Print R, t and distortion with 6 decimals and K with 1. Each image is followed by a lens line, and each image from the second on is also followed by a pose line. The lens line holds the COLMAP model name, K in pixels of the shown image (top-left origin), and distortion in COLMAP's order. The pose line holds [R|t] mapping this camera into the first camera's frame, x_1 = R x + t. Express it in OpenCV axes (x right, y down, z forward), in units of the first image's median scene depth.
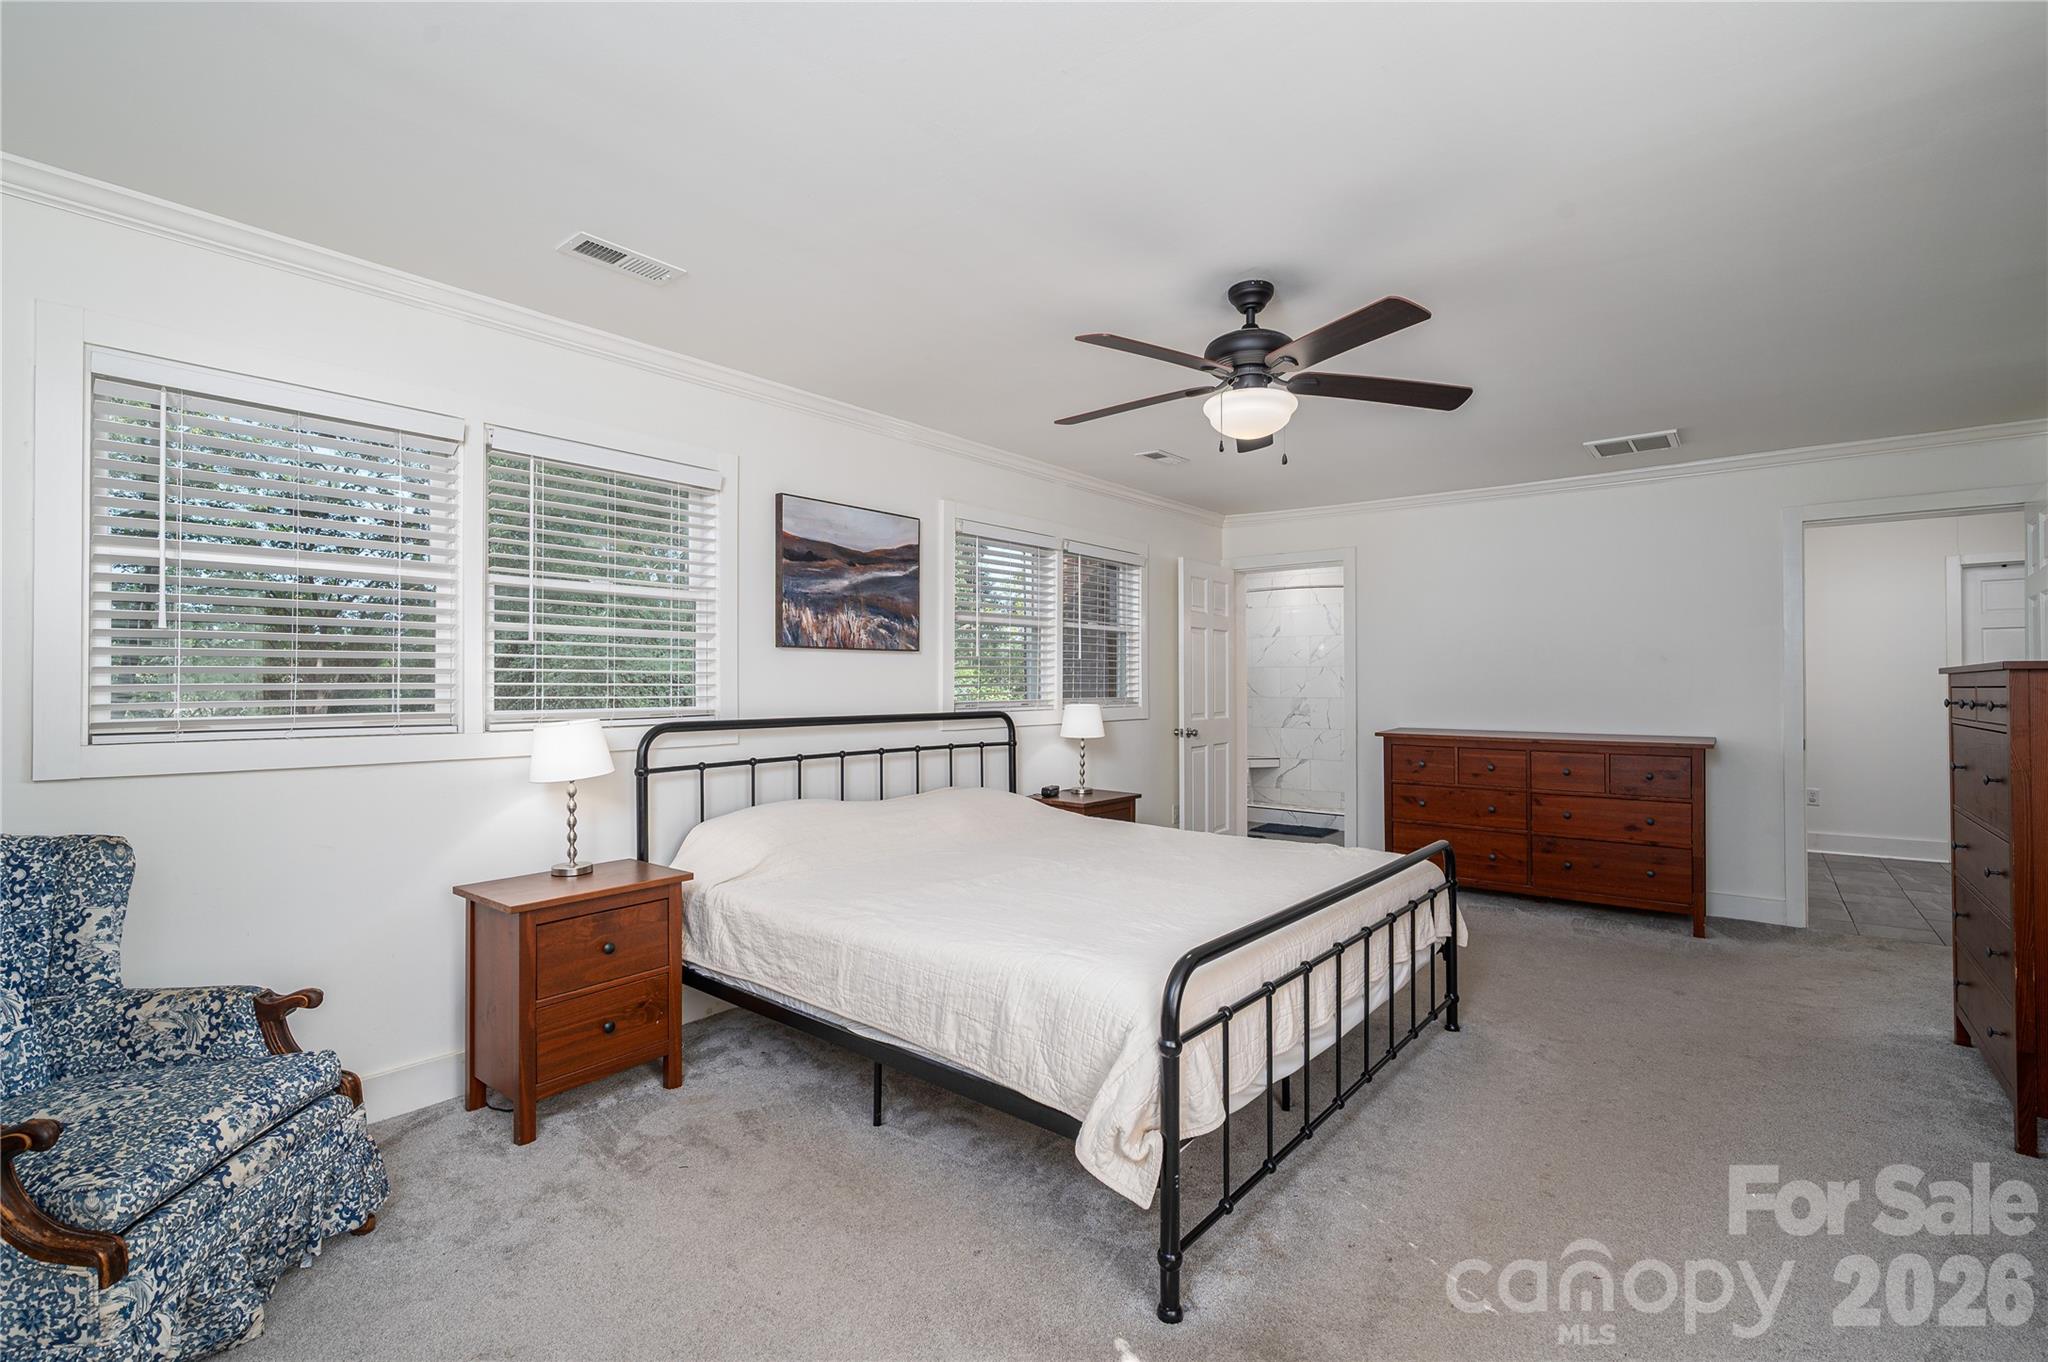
lens RADIAL K [[925.6, 0, 1063.0], [0, 925.6, 678.7], [0, 0, 1]] dist [0.000596, 0.000074]
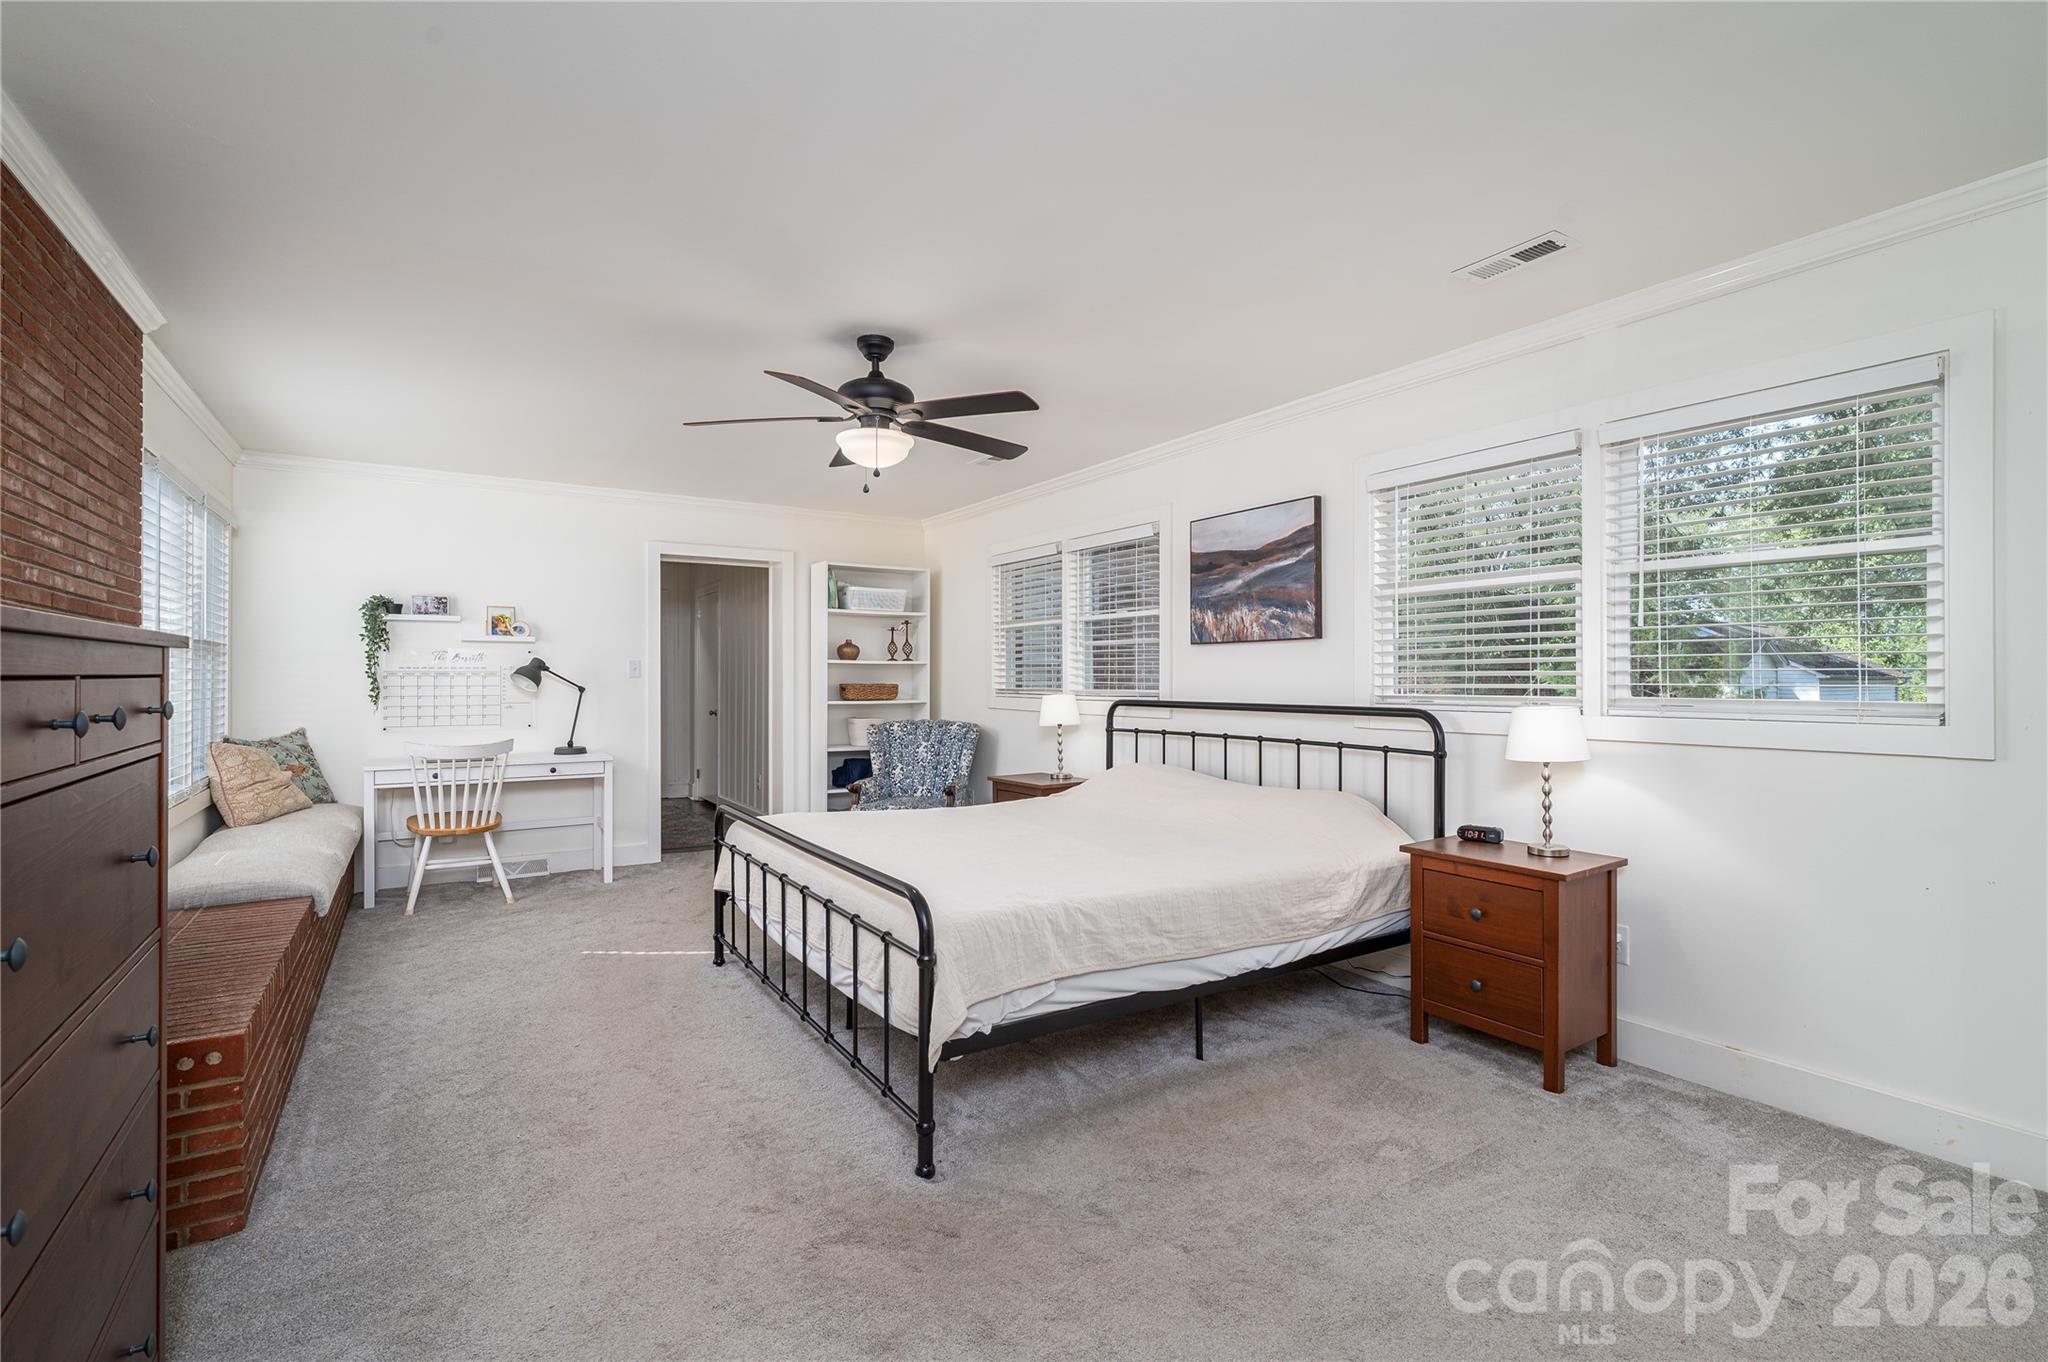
lens RADIAL K [[925.6, 0, 1063.0], [0, 925.6, 678.7], [0, 0, 1]] dist [0.000596, 0.000074]
pose [[-0.294767, 0.006601, -0.955546, 0.867107], [0.011889, 0.999924, 0.003240, 0.005217], [0.955495, -0.010405, -0.294823, 1.104005]]
